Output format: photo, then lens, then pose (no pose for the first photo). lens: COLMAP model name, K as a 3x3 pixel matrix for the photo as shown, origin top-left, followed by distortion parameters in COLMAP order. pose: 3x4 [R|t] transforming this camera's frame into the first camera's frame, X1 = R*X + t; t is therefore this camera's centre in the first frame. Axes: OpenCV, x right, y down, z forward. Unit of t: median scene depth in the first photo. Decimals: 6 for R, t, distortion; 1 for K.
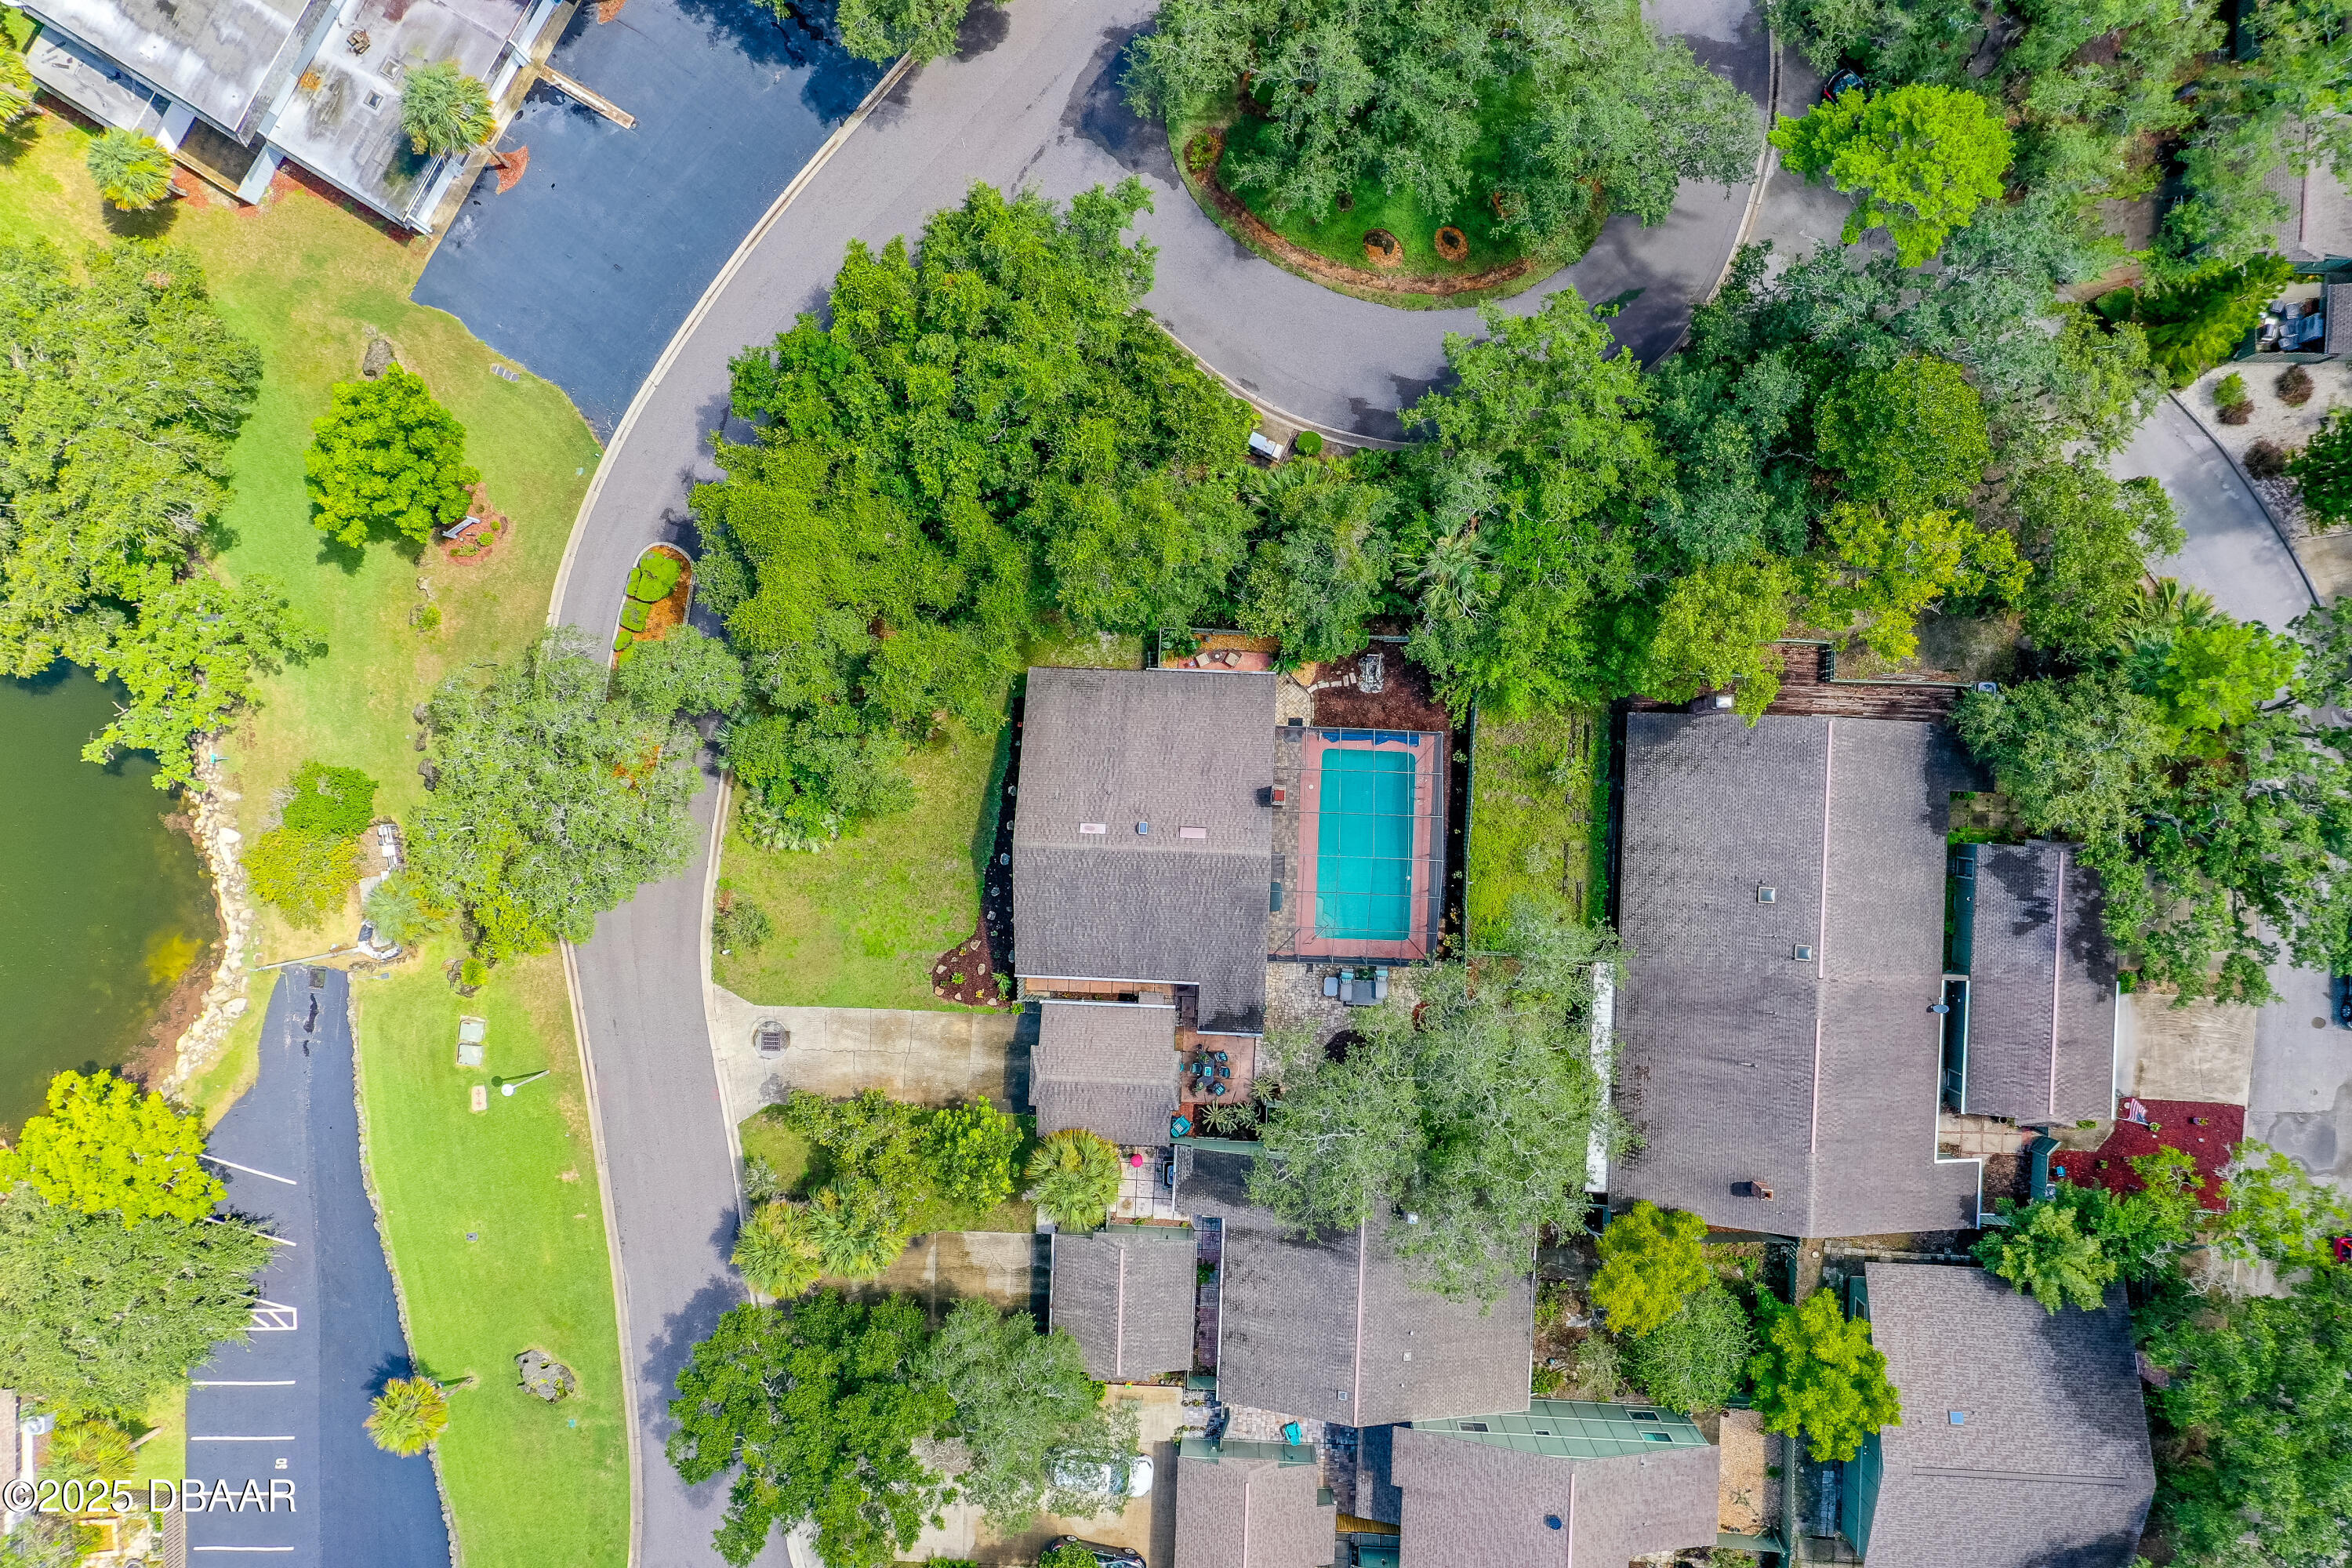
lens RADIAL K [[1862.0, 0, 1170.3], [0, 1862.0, 788.7], [0, 0, 1]] dist [0.011007, -0.009699]
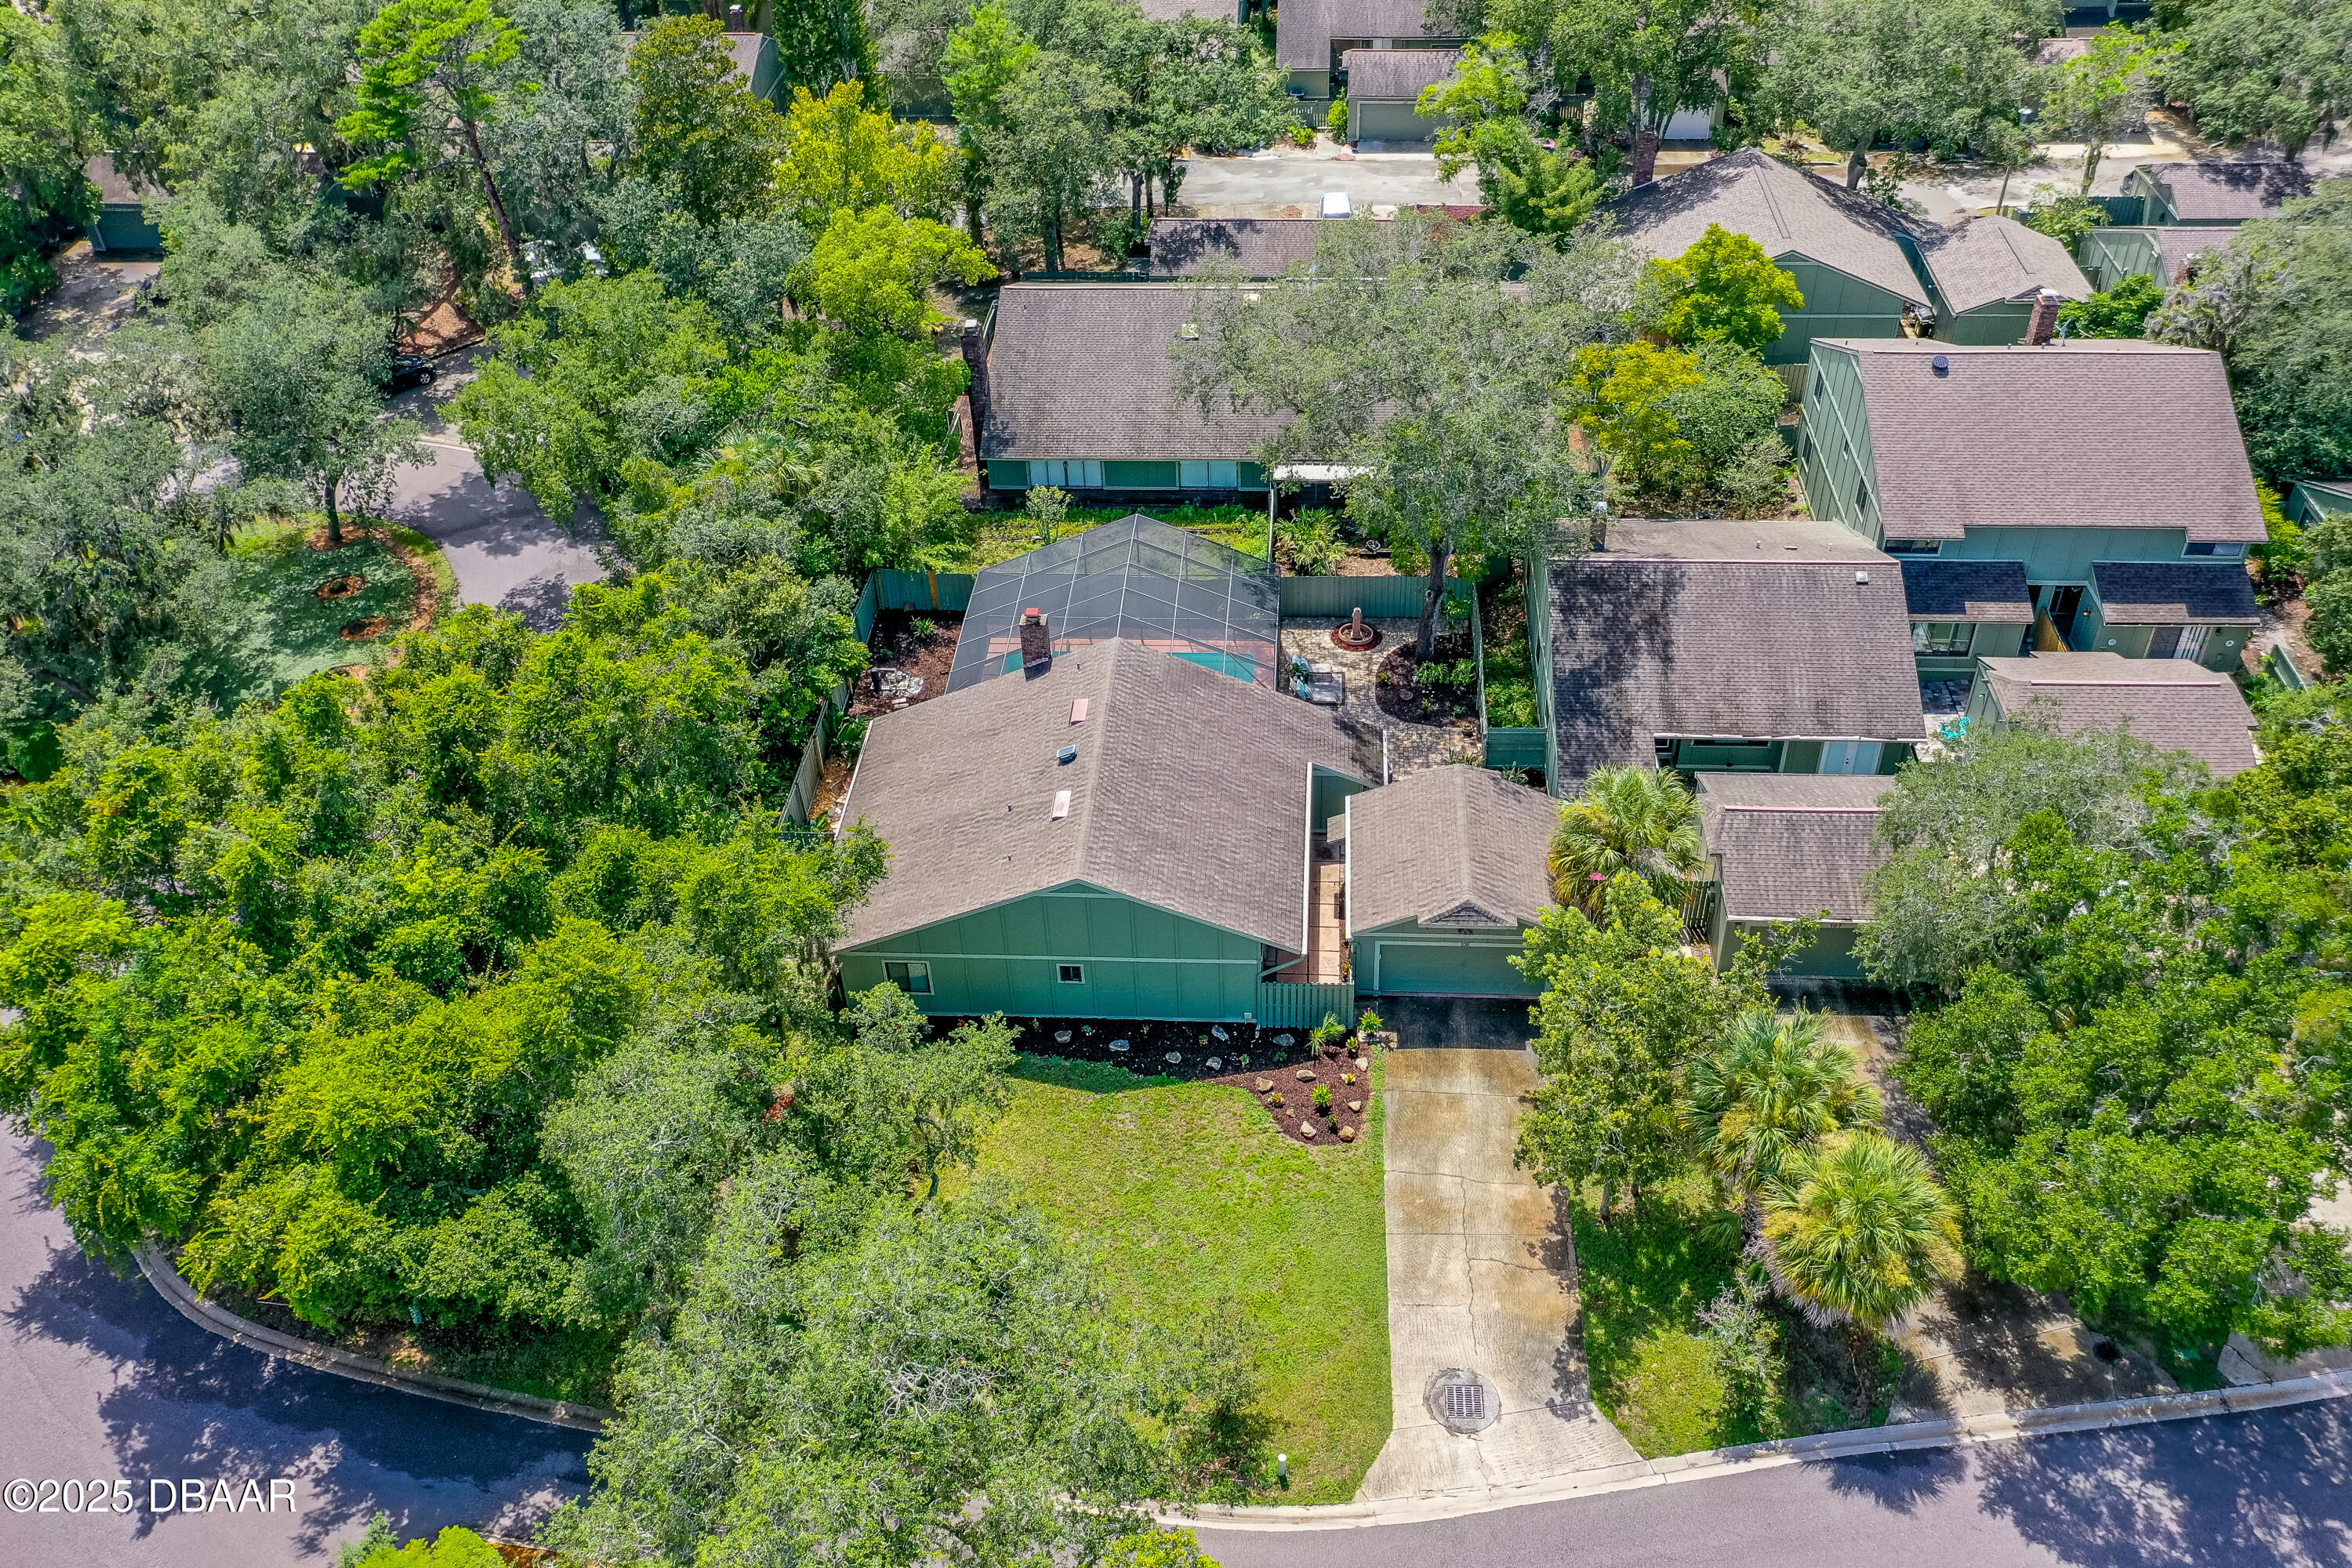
lens RADIAL K [[1862.0, 0, 1189.1], [0, 1862.0, 784.5], [0, 0, 1]] dist [0.011007, -0.009699]
pose [[0.027139, -0.615982, 0.787293, -0.518843], [0.998643, -0.018316, -0.048754, 0.092359], [0.044451, 0.787548, 0.614649, 0.579421]]
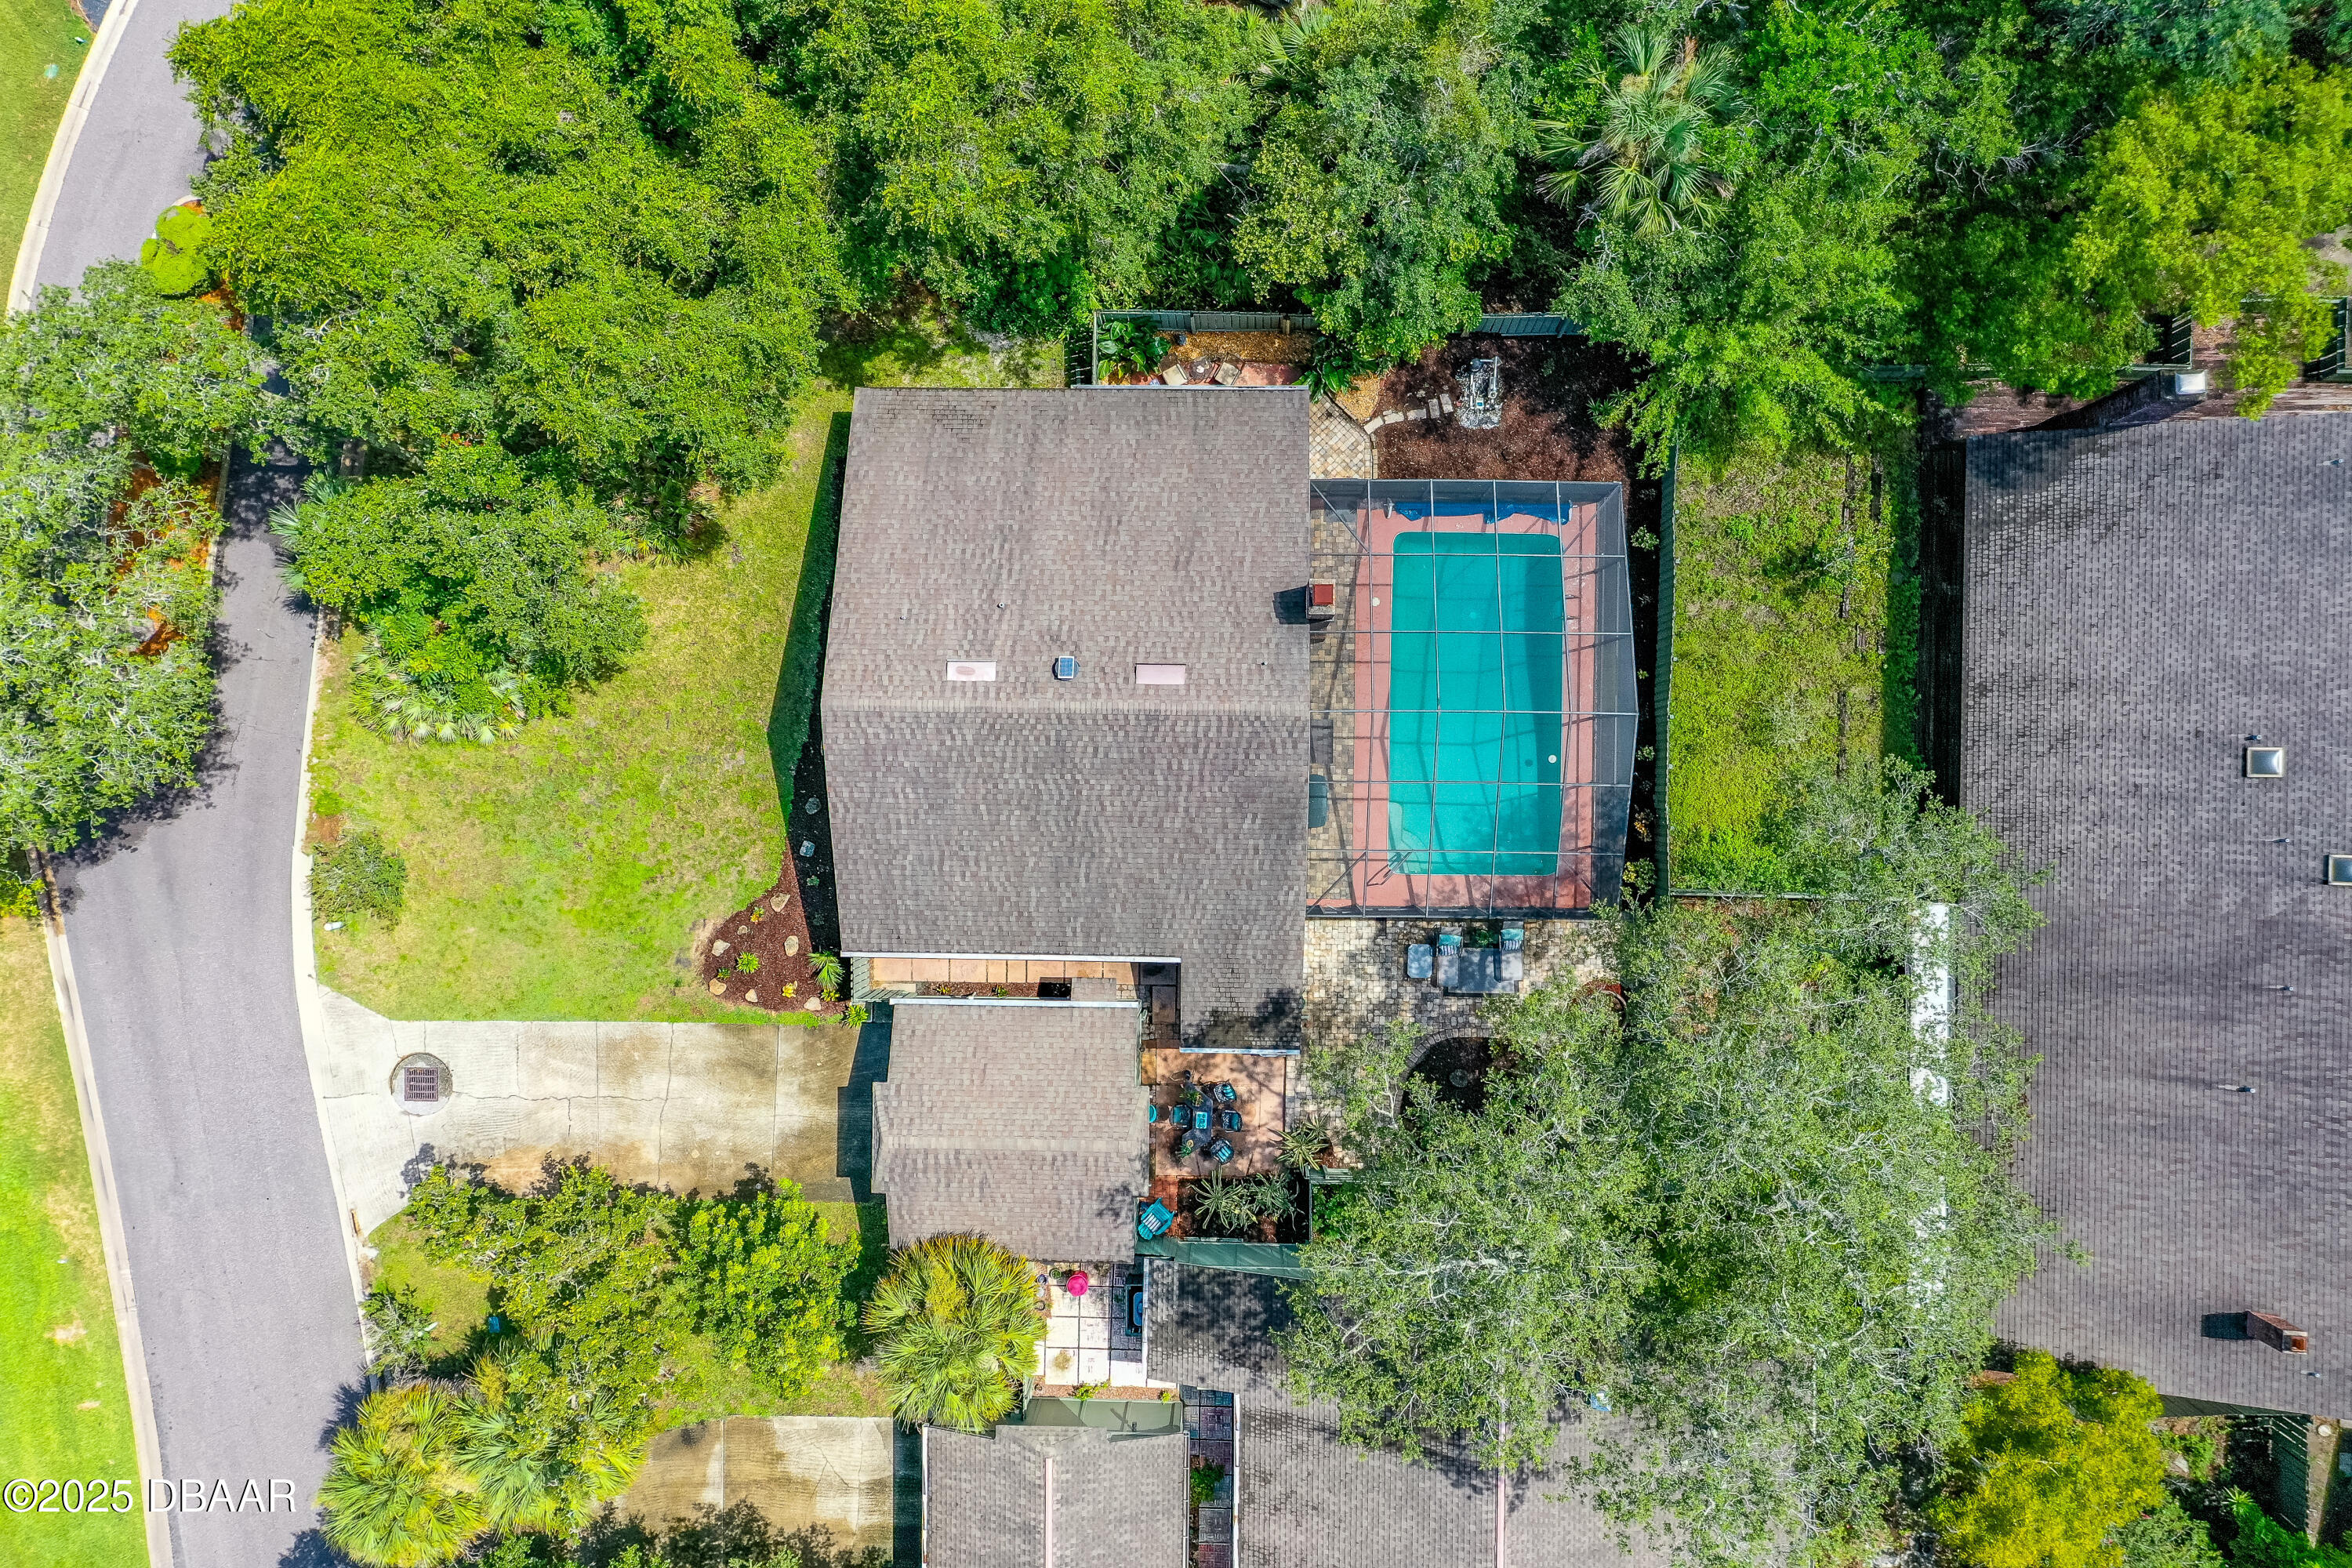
lens RADIAL K [[1862.0, 0, 1179.7], [0, 1862.0, 784.5], [0, 0, 1]] dist [0.011007, -0.009699]
pose [[0.999705, -0.024054, 0.003431, 0.014171], [0.024068, 0.999701, -0.004215, 0.054836], [-0.003329, 0.004297, 0.999985, 0.451014]]
